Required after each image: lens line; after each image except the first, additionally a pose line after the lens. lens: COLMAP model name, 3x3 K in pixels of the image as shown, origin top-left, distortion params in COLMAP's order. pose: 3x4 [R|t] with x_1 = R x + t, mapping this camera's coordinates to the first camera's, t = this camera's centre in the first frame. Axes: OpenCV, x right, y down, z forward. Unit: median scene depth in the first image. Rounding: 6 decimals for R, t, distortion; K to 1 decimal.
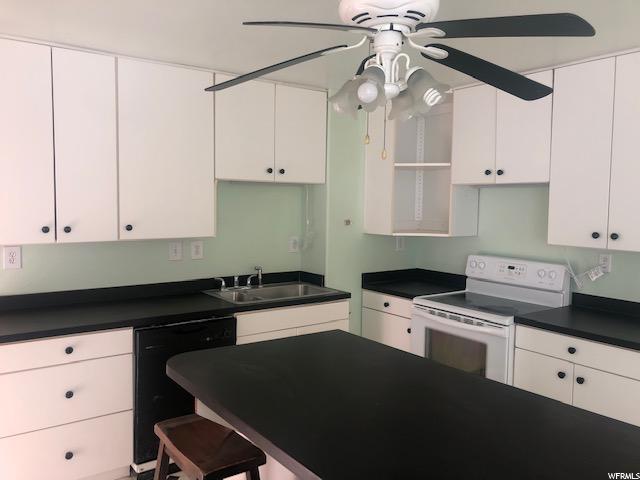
lens RADIAL K [[526.7, 0, 306.2], [0, 526.7, 236.7], [0, 0, 1]] dist [0.039818, -0.058209]
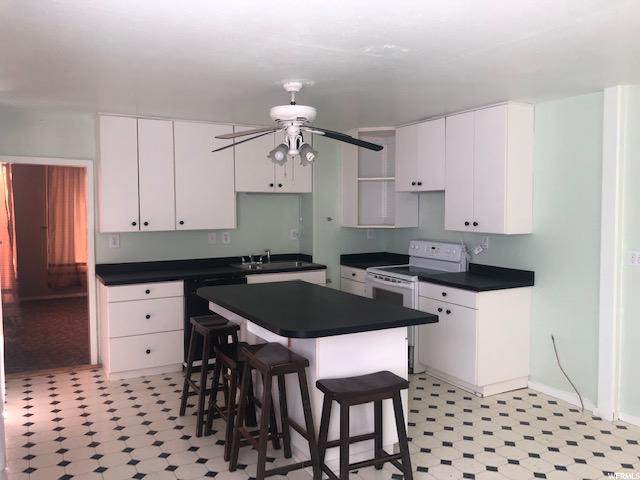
lens RADIAL K [[526.7, 0, 306.2], [0, 526.7, 236.7], [0, 0, 1]] dist [0.039818, -0.058209]
pose [[0.993346, -0.008125, -0.114885, 0.204503], [0.007232, 0.999940, -0.008186, 0.037109], [0.114945, 0.007301, 0.993345, -0.503014]]
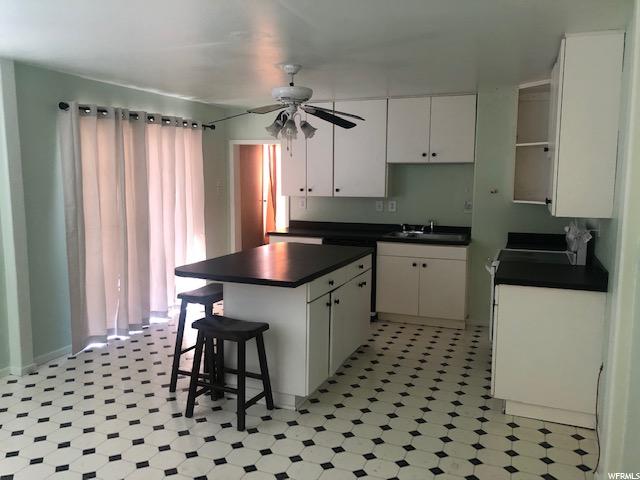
lens RADIAL K [[526.7, 0, 306.2], [0, 526.7, 236.7], [0, 0, 1]] dist [0.039818, -0.058209]
pose [[0.531443, 0.088680, -0.842439, 1.058889], [-0.051140, 0.996050, 0.072589, 0.015291], [0.845549, 0.004505, 0.533879, -0.099112]]
